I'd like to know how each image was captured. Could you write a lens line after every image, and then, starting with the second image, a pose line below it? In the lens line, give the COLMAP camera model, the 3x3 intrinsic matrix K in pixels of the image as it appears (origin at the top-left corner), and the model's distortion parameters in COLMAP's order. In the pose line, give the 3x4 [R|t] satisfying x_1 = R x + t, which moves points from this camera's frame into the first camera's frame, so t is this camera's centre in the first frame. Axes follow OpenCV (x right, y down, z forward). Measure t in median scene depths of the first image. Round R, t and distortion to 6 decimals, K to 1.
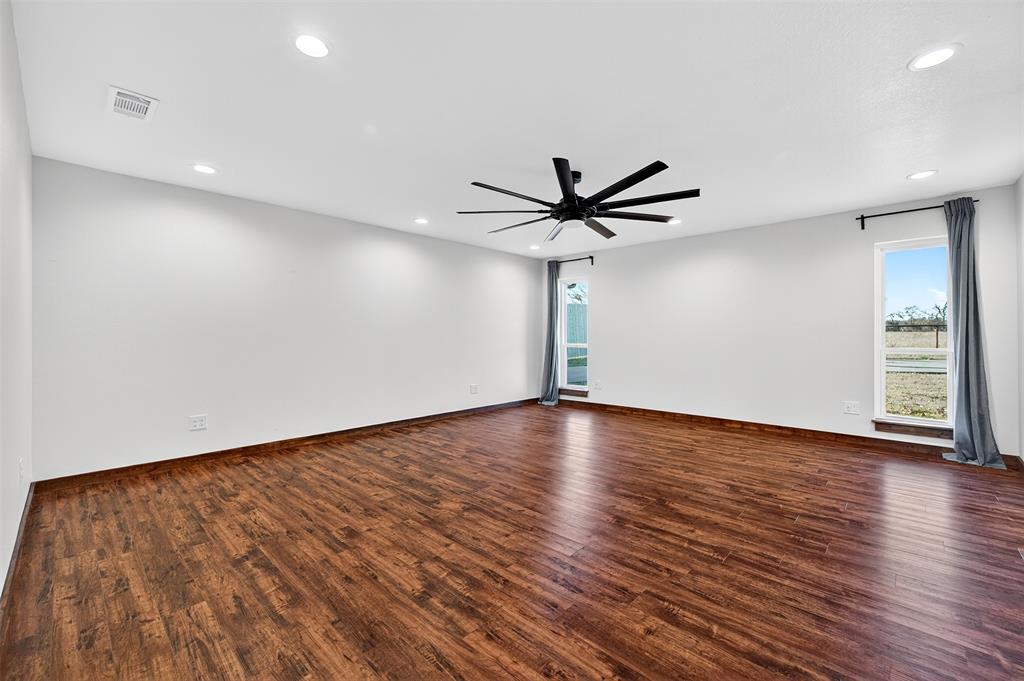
lens RADIAL K [[418.2, 0, 508.0], [0, 418.2, 337.0], [0, 0, 1]] dist [0.004209, -0.000238]
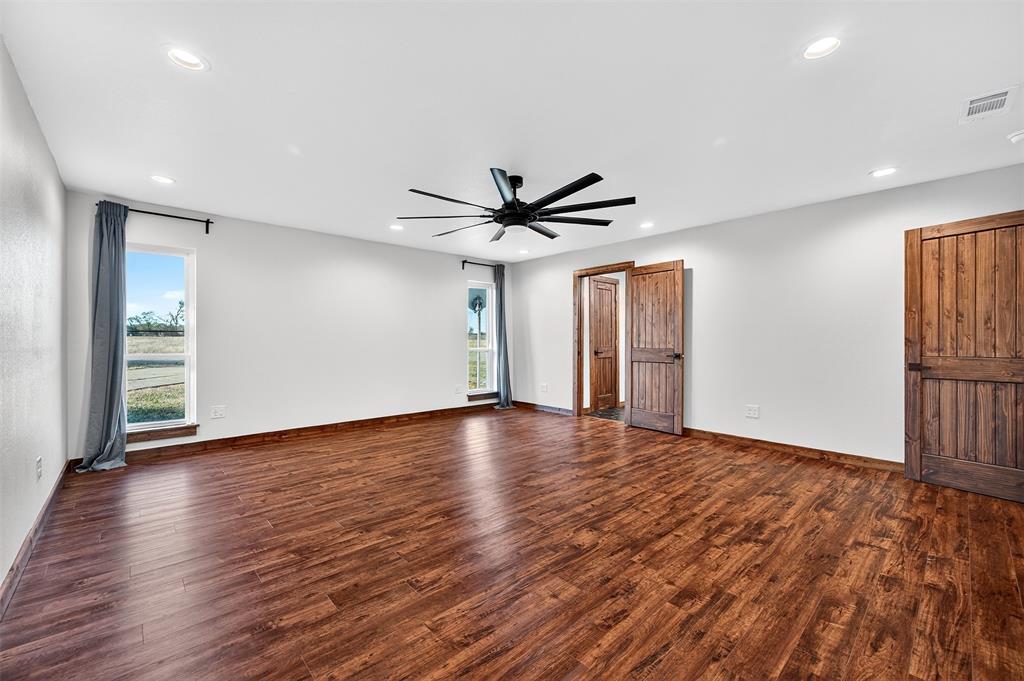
lens RADIAL K [[418.2, 0, 513.2], [0, 418.2, 333.8], [0, 0, 1]] dist [0.004209, -0.000238]
pose [[0.065346, 0.016865, 0.997720, -1.269742], [0.000821, 0.999856, -0.016954, -0.005266], [-0.997862, 0.001927, 0.065322, 1.364703]]
